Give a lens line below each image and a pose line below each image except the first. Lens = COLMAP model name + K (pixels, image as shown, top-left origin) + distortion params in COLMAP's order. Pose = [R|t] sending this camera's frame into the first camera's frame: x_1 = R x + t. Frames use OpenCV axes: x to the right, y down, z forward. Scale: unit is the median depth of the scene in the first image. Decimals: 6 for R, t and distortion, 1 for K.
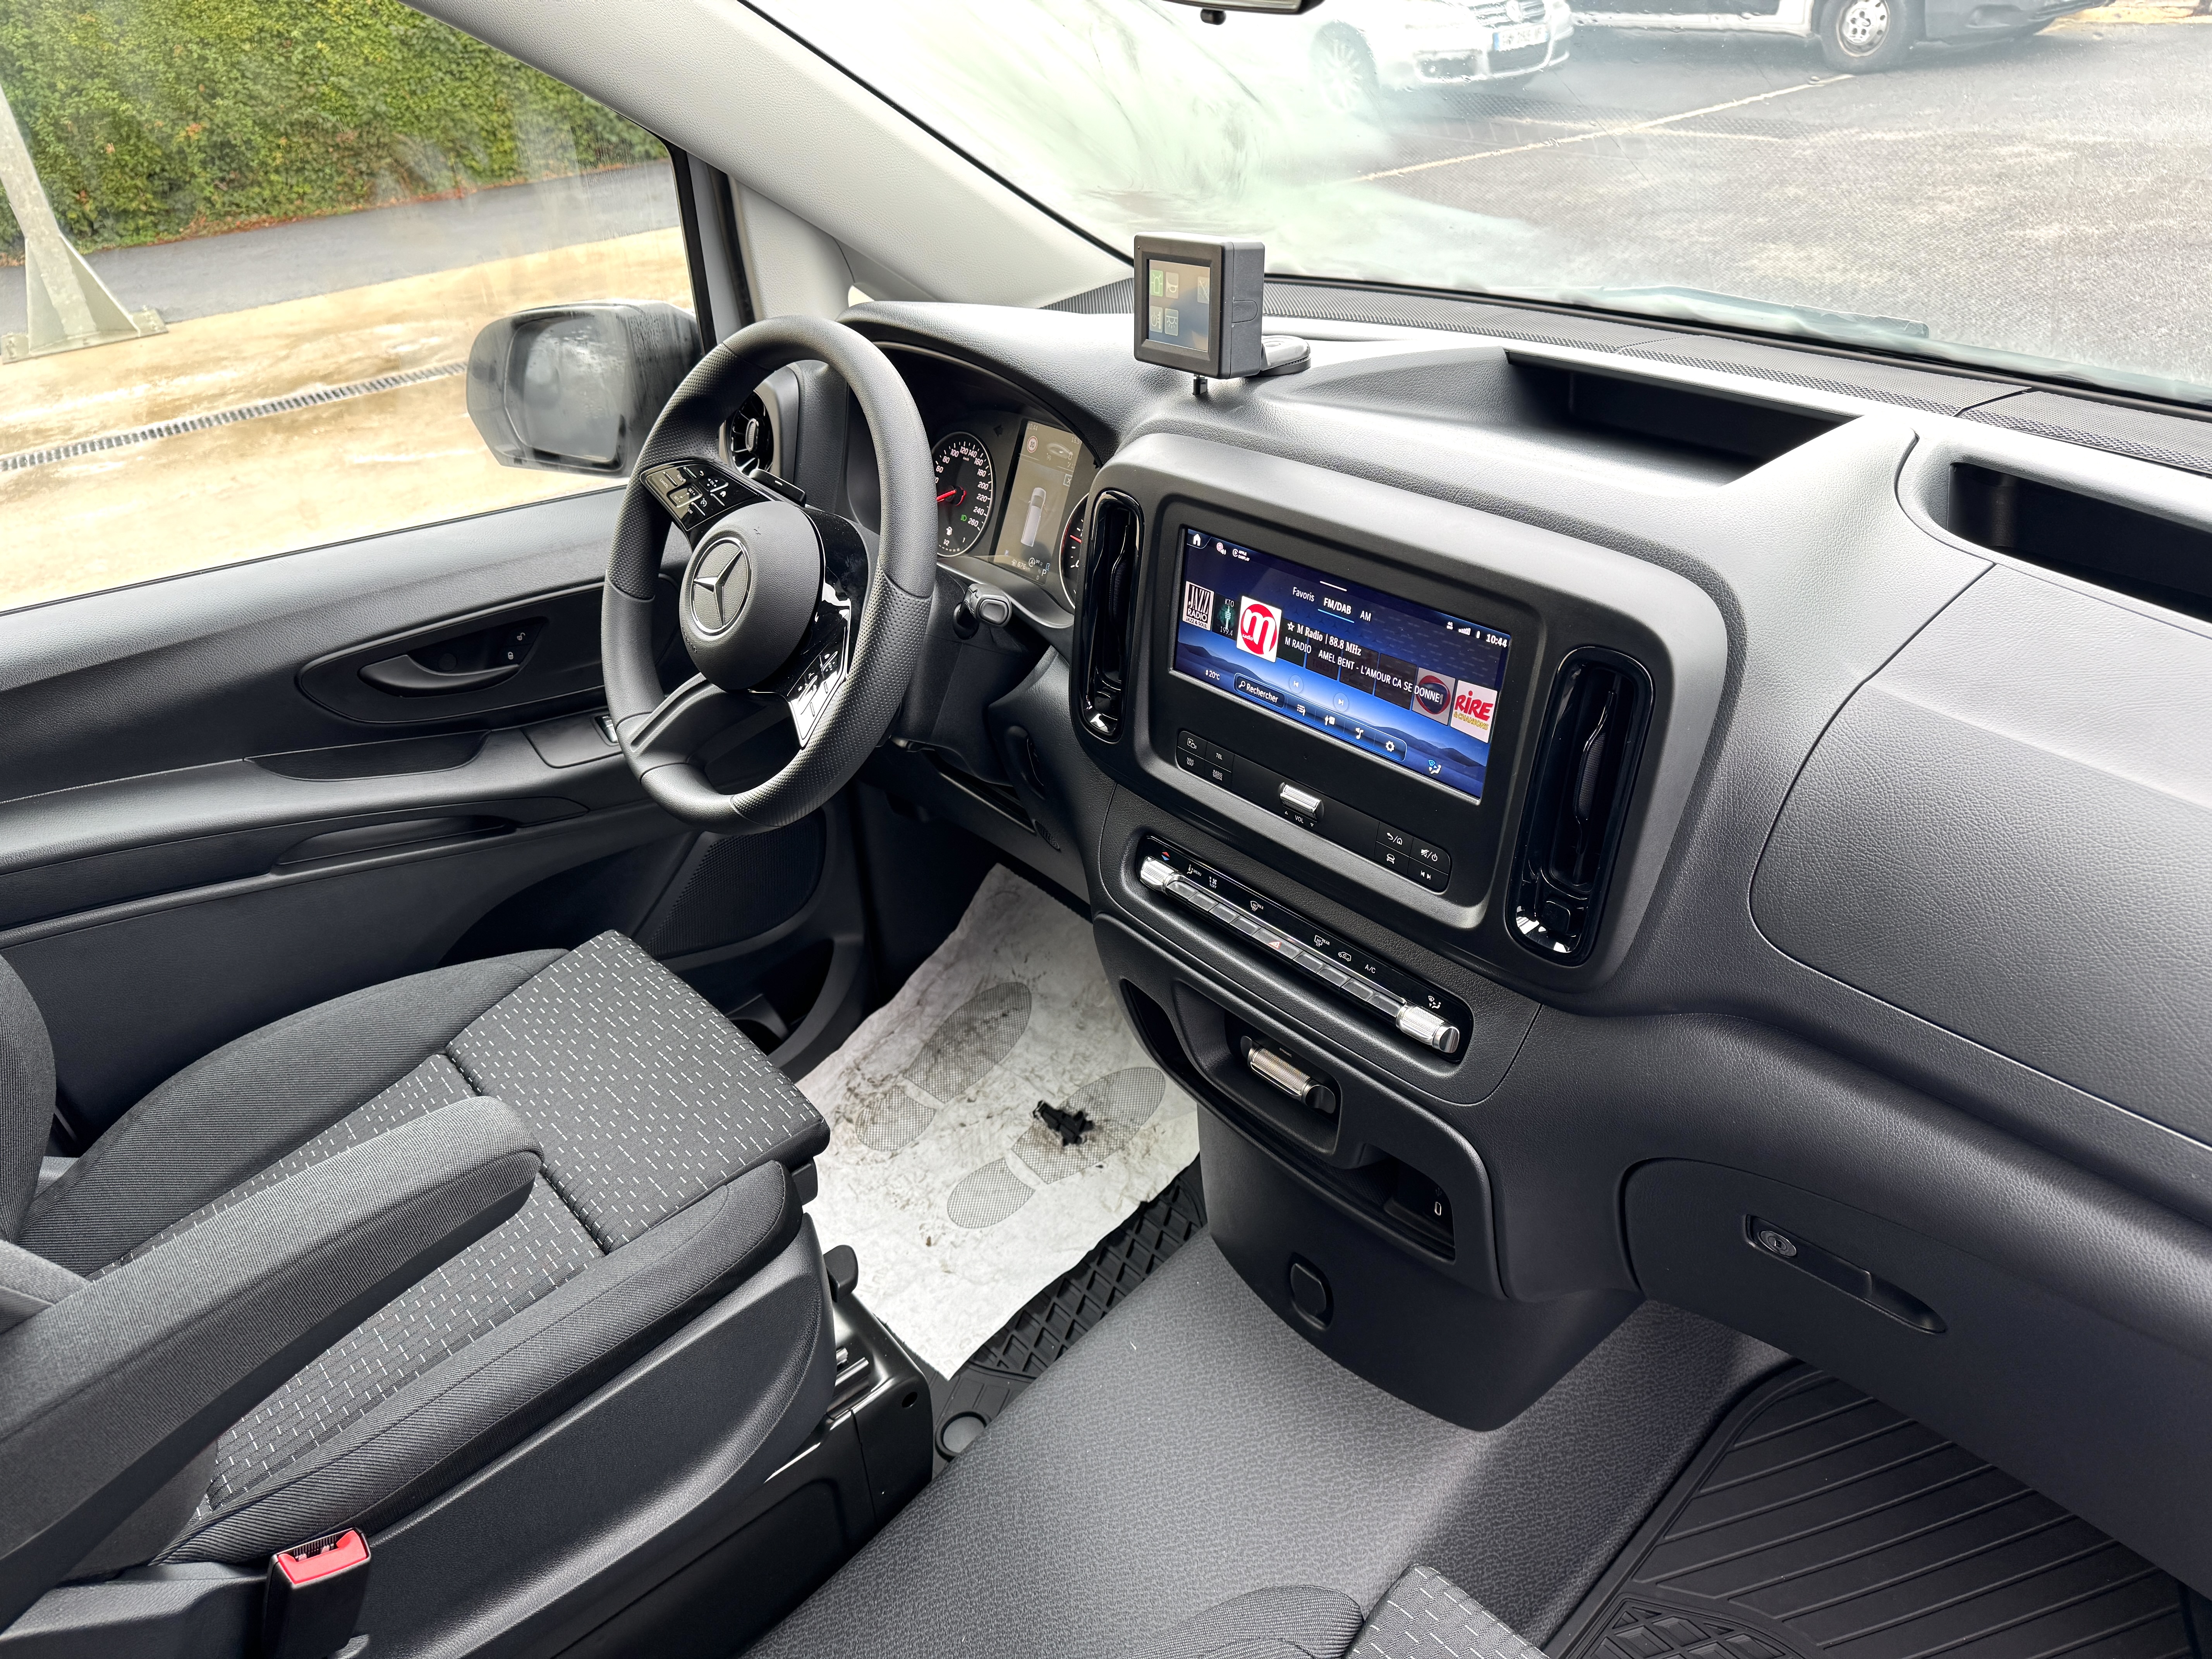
lens RADIAL K [[1538.8, 0, 1114.5], [0, 1538.8, 815.0], [0, 0, 1]] dist [0.020068, -0.020001]
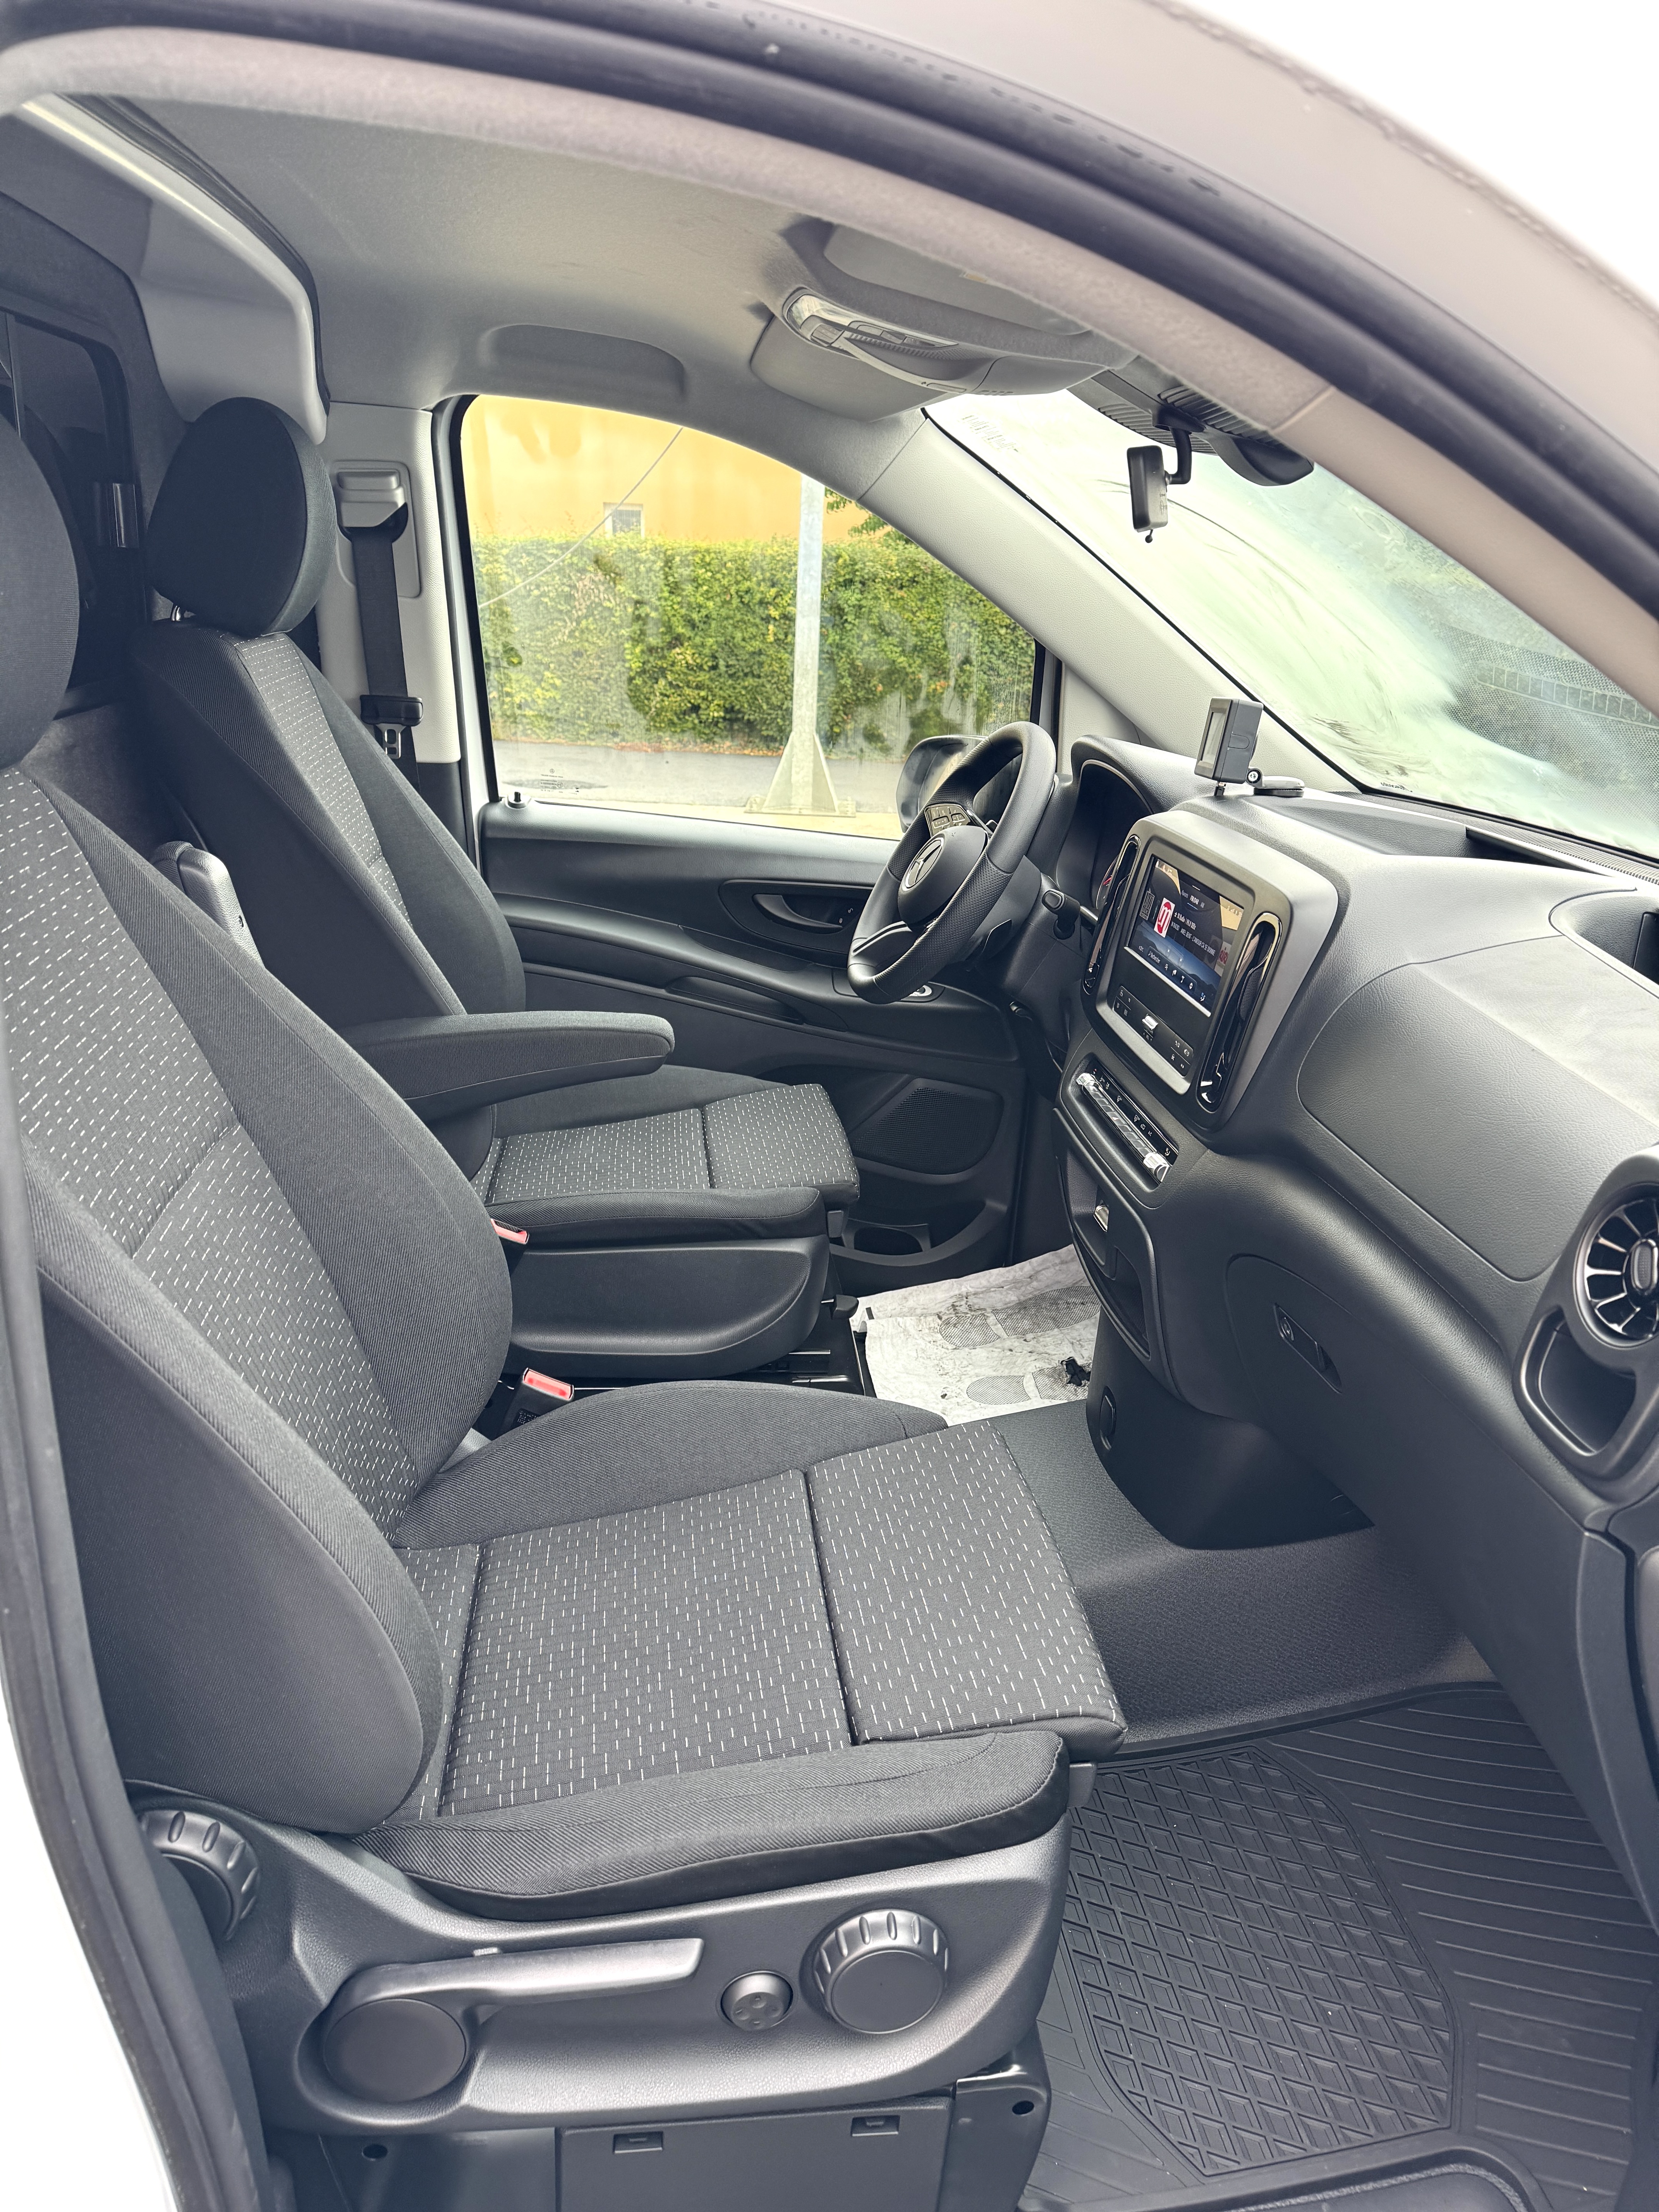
lens RADIAL K [[1538.8, 0, 826.8], [0, 1538.8, 1117.0], [0, 0, 1]] dist [0.020068, -0.020001]
pose [[0.819371, 0.290961, -0.493936, 0.463584], [-0.379568, 0.921056, -0.087086, 0.240938], [0.429604, 0.258838, 0.865126, -0.339076]]
